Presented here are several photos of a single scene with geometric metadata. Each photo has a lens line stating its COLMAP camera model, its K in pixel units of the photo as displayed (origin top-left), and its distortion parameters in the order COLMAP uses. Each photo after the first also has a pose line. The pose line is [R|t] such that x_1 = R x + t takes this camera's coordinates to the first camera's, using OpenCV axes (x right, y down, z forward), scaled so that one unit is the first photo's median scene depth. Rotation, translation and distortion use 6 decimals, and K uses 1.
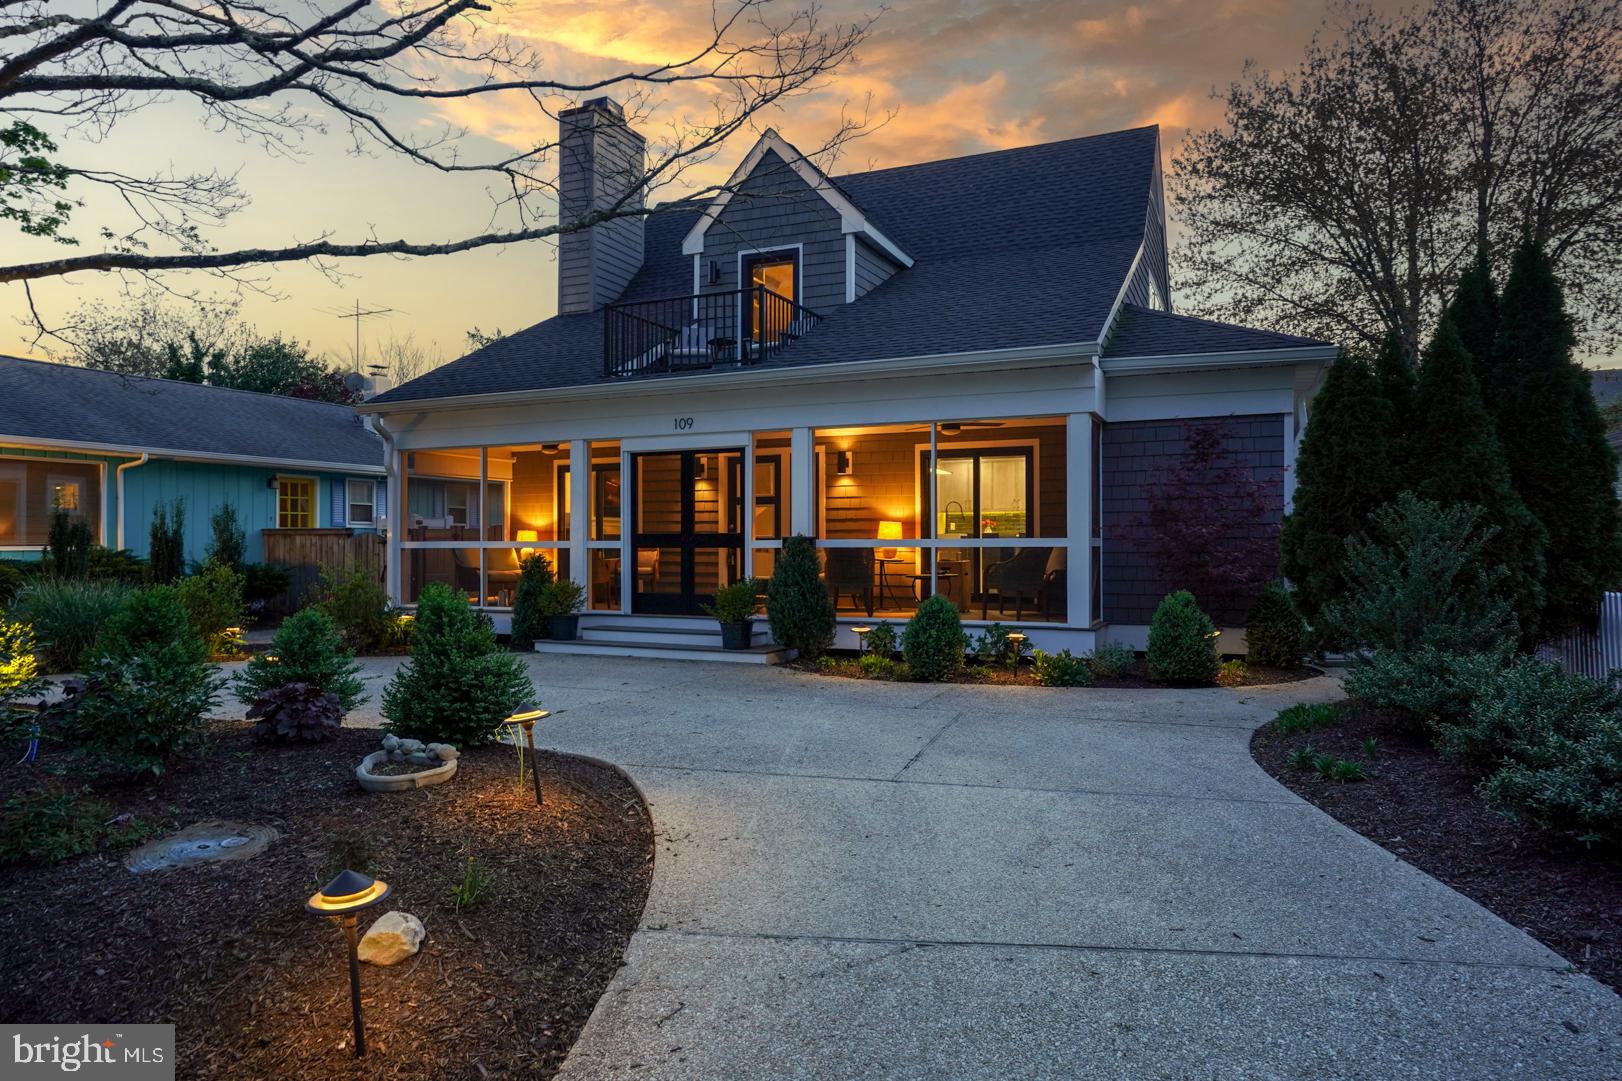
lens RADIAL K [[1019.6, 0, 811.0], [0, 1019.6, 540.5], [0, 0, 1]] dist [0.001750, -0.000396]
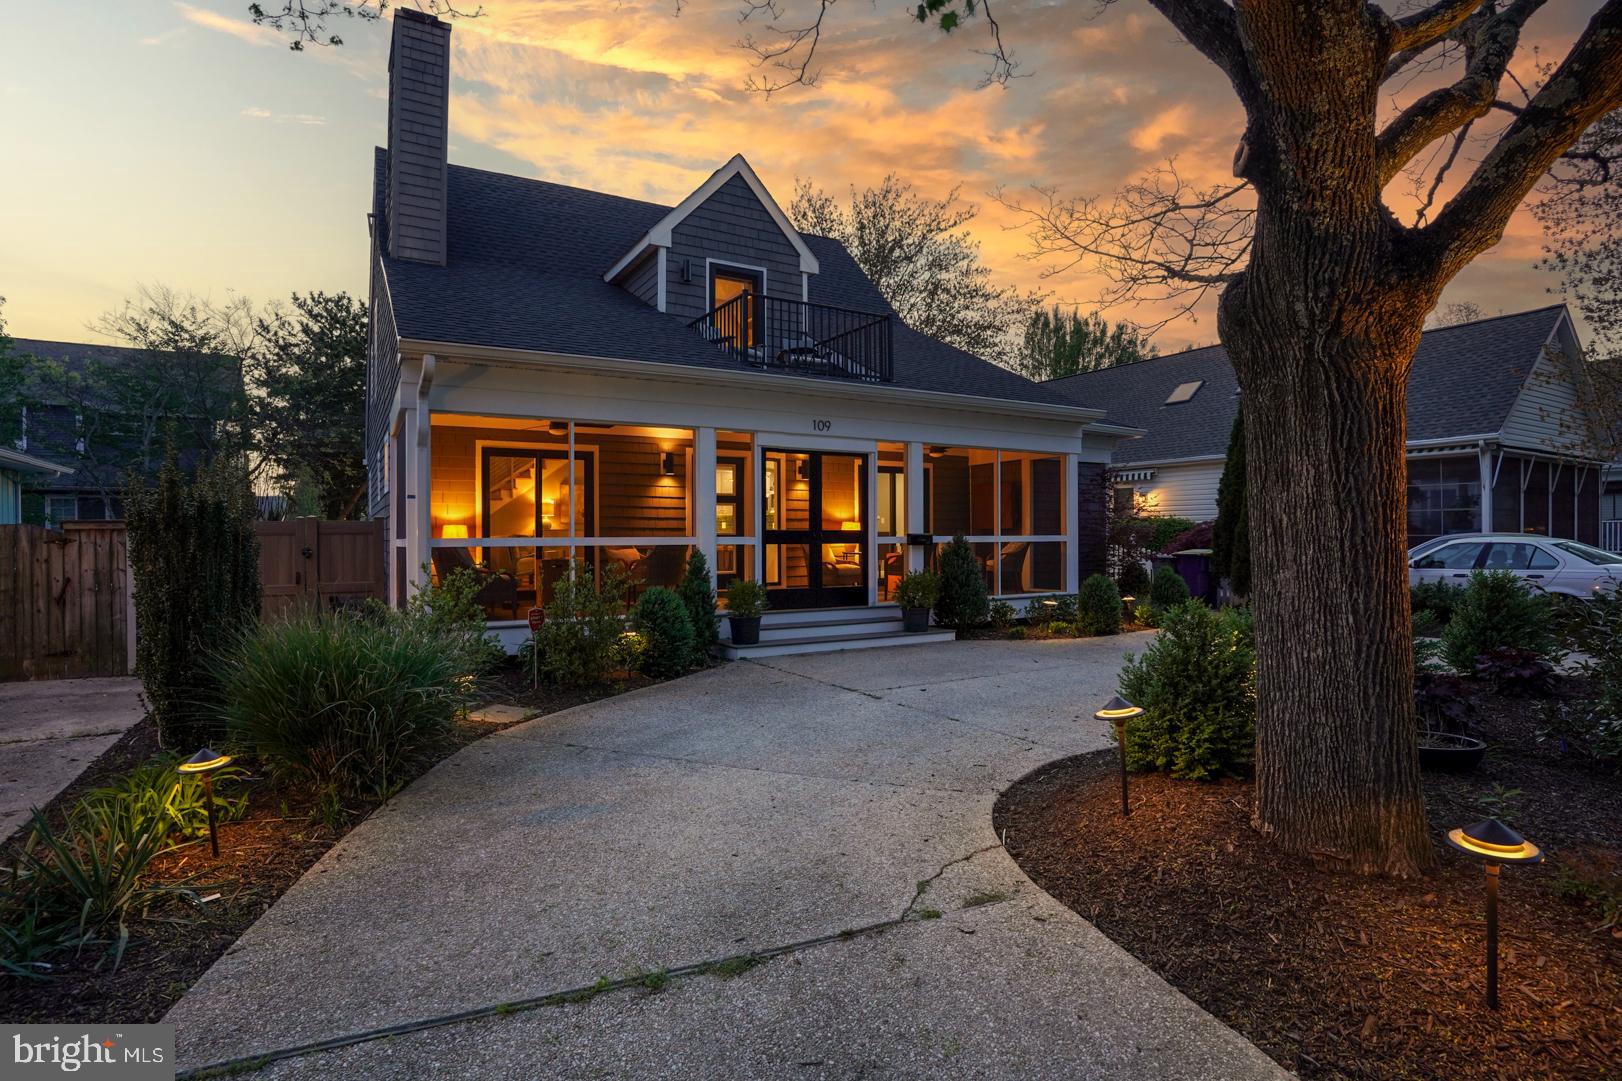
lens RADIAL K [[832.2, 0, 811.0], [0, 832.2, 540.5], [0, 0, 1]] dist [-0.074284, 0.066635]
pose [[0.587838, -0.002760, 0.808974, -0.699492], [0.001767, 0.999996, 0.002127, 0.001359], [-0.808977, 0.000179, 0.587840, 0.431729]]
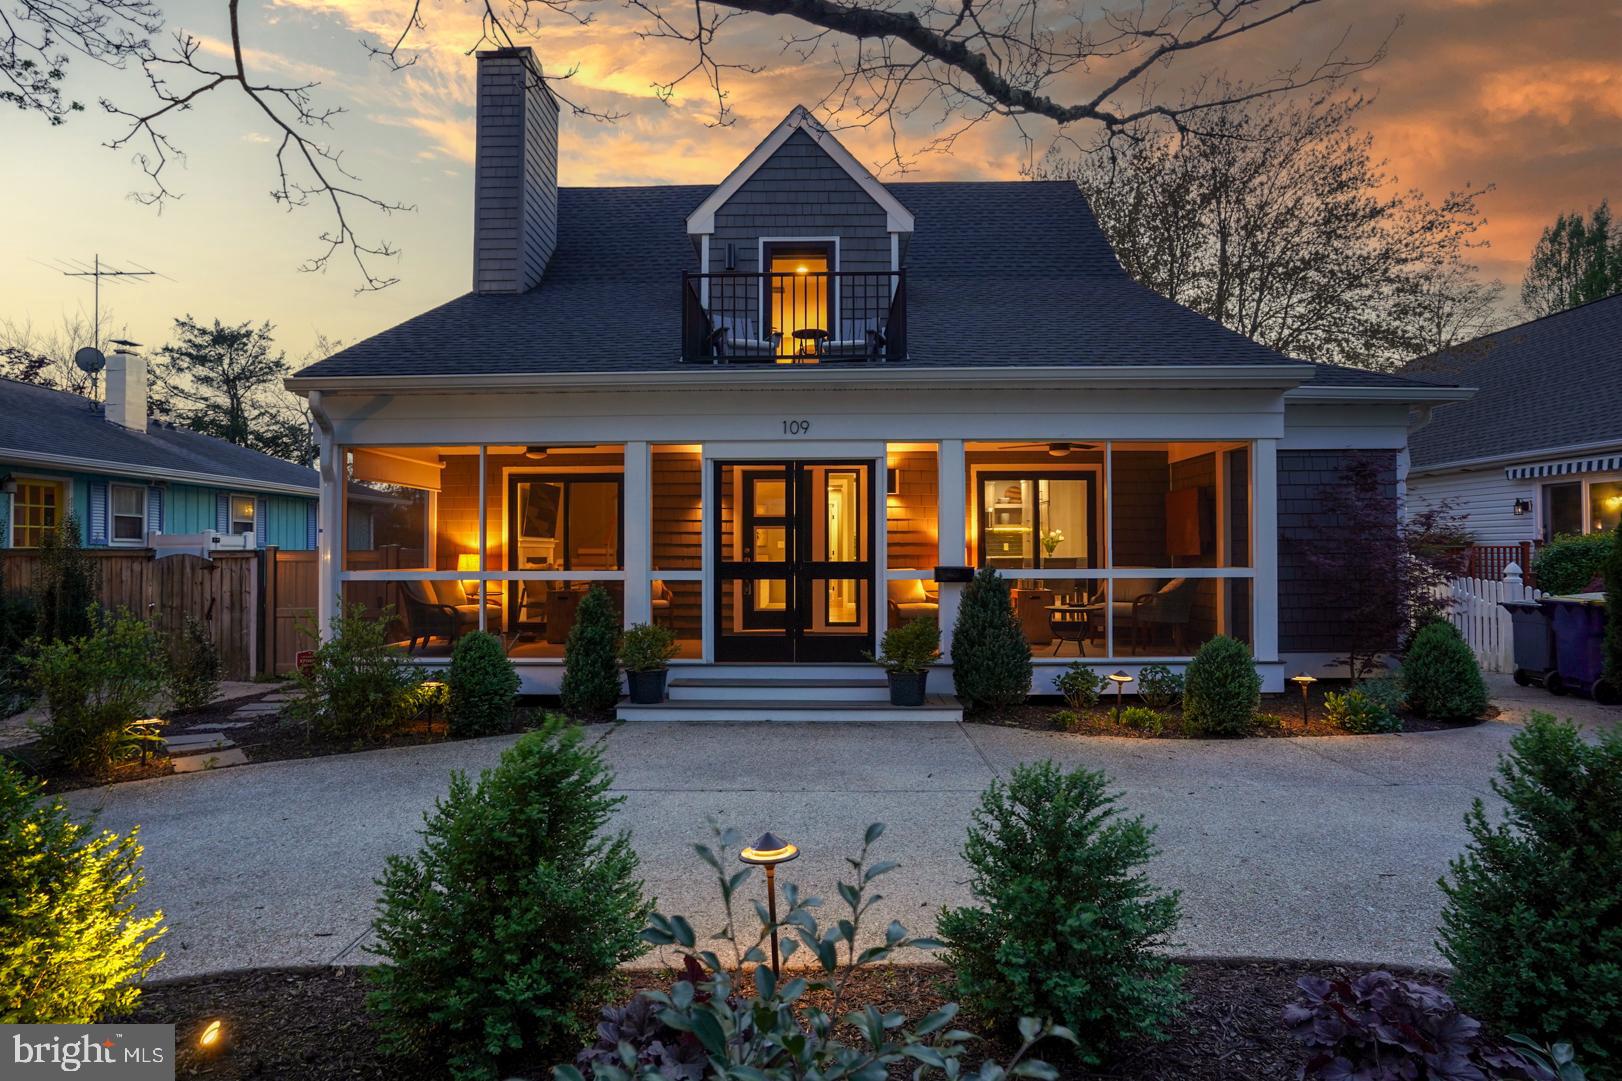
lens RADIAL K [[883.4, 0, 796.4], [0, 883.4, 534.7], [0, 0, 1]] dist [-0.010342, 0.000997]
pose [[0.926267, 0.010248, 0.376729, -0.331782], [-0.001645, 0.999731, -0.023151, -0.010395], [-0.376865, 0.020824, 0.926034, 0.295687]]
